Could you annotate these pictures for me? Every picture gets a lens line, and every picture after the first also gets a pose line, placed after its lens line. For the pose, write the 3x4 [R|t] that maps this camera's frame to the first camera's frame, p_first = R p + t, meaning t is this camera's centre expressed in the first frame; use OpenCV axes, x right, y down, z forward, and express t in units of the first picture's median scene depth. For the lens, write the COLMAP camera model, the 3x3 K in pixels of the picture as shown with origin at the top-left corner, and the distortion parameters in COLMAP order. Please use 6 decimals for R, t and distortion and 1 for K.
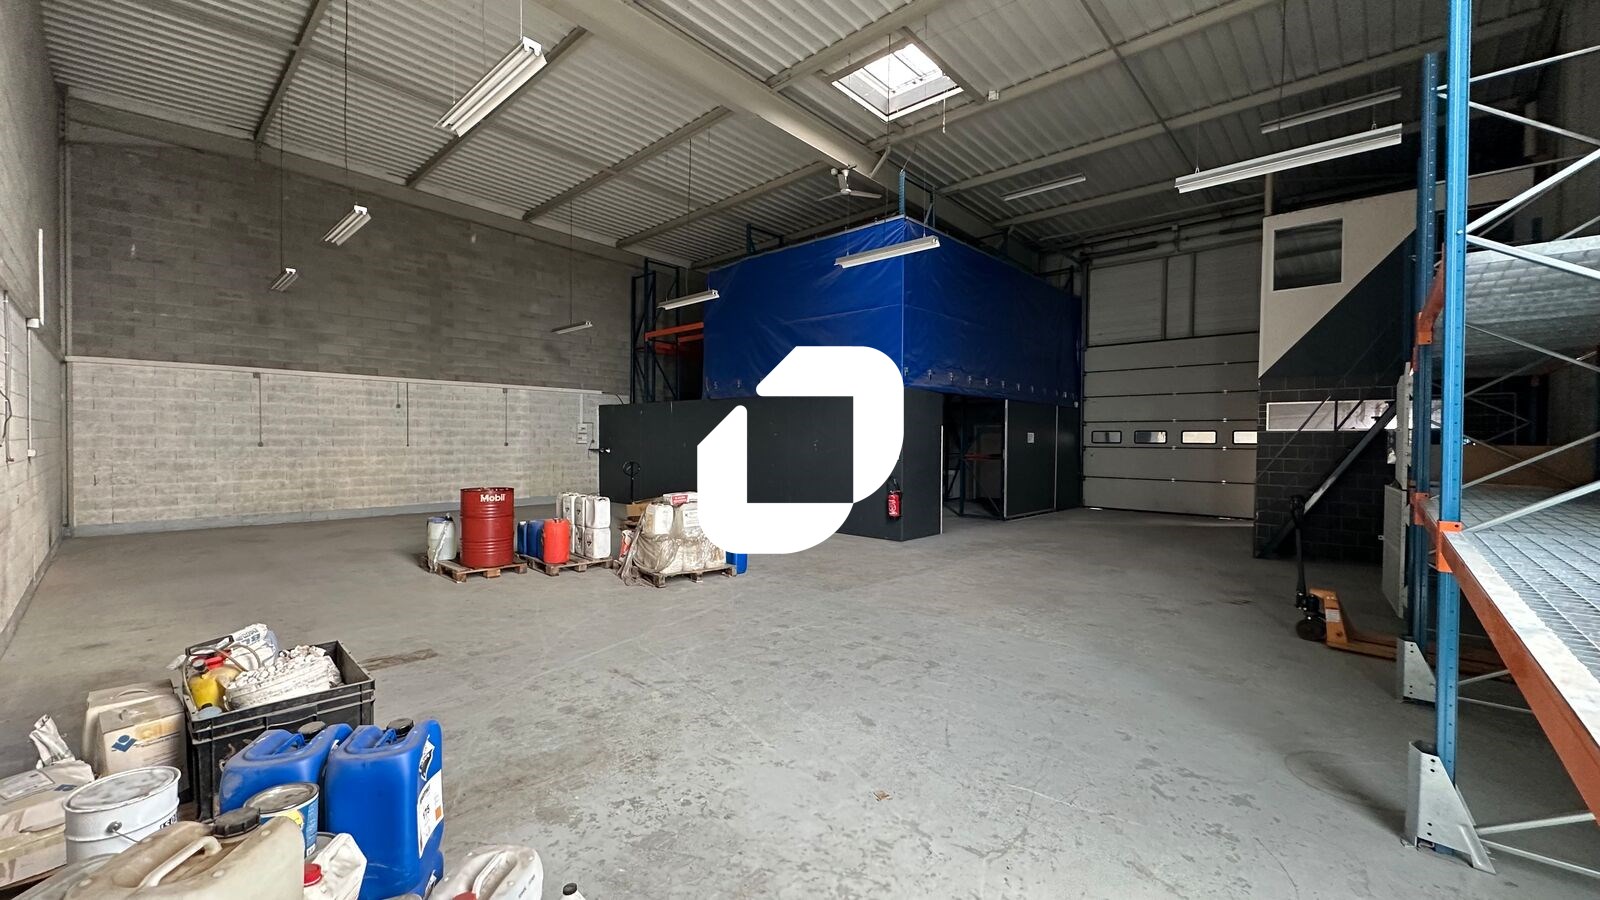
lens RADIAL K [[634.6, 0, 800.0], [0, 634.6, 450.0], [0, 0, 1]] dist [-0.001544, -0.000092]
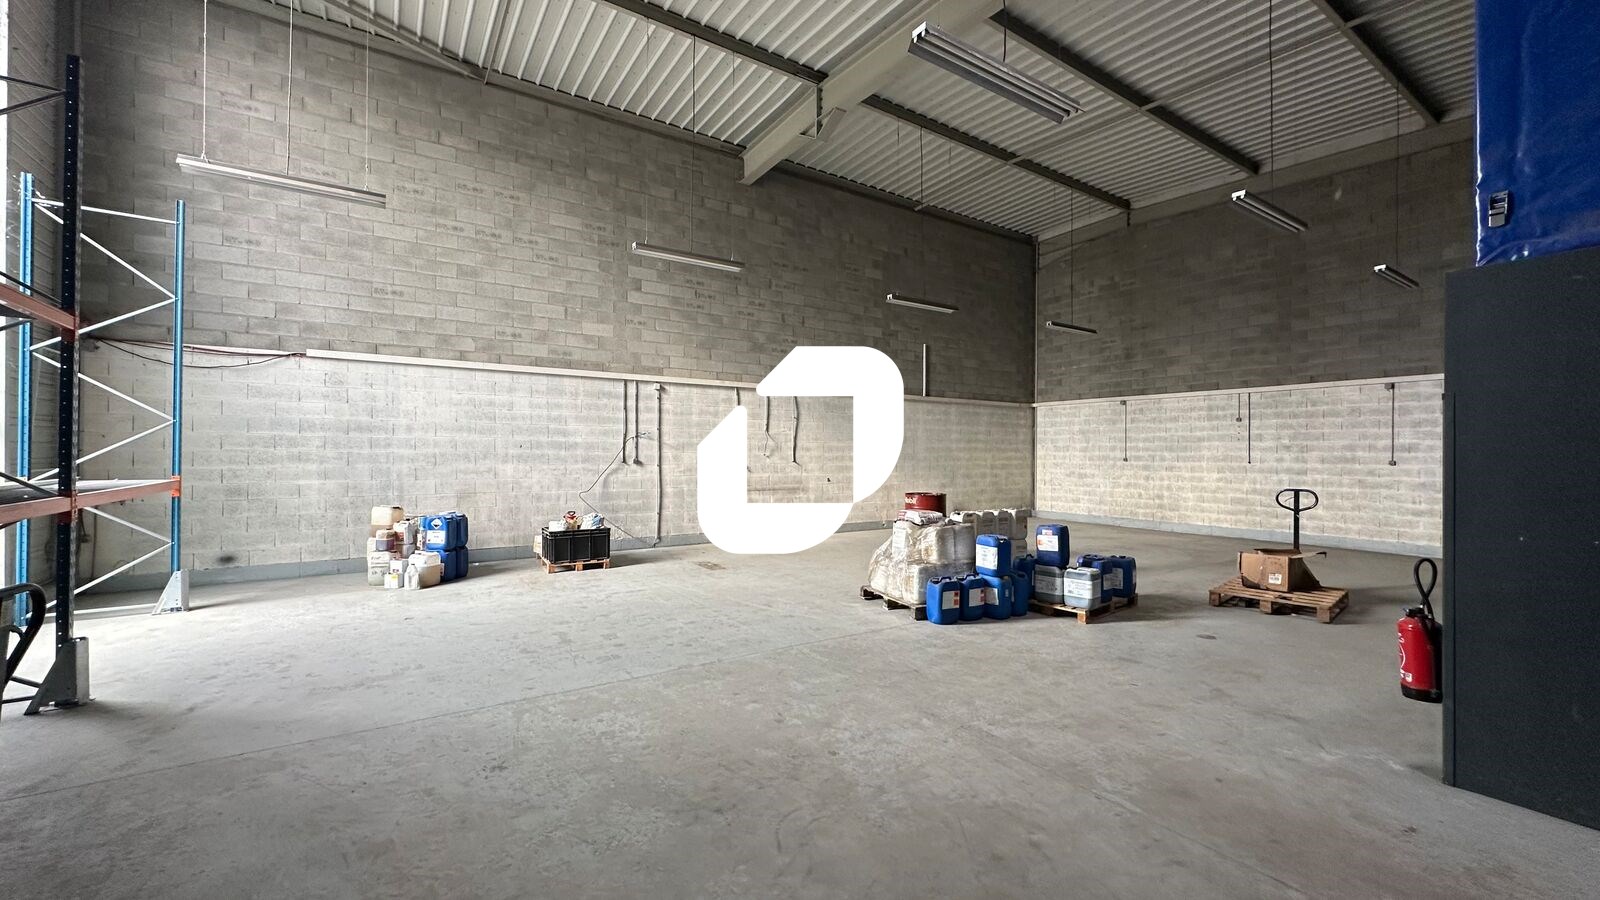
lens RADIAL K [[634.6, 0, 800.0], [0, 634.6, 450.0], [0, 0, 1]] dist [-0.001544, -0.000092]
pose [[-0.227030, -0.012741, -0.973804, 0.432910], [-0.023522, 0.999694, -0.007596, -0.003505], [0.973604, 0.021181, -0.227261, 0.630285]]
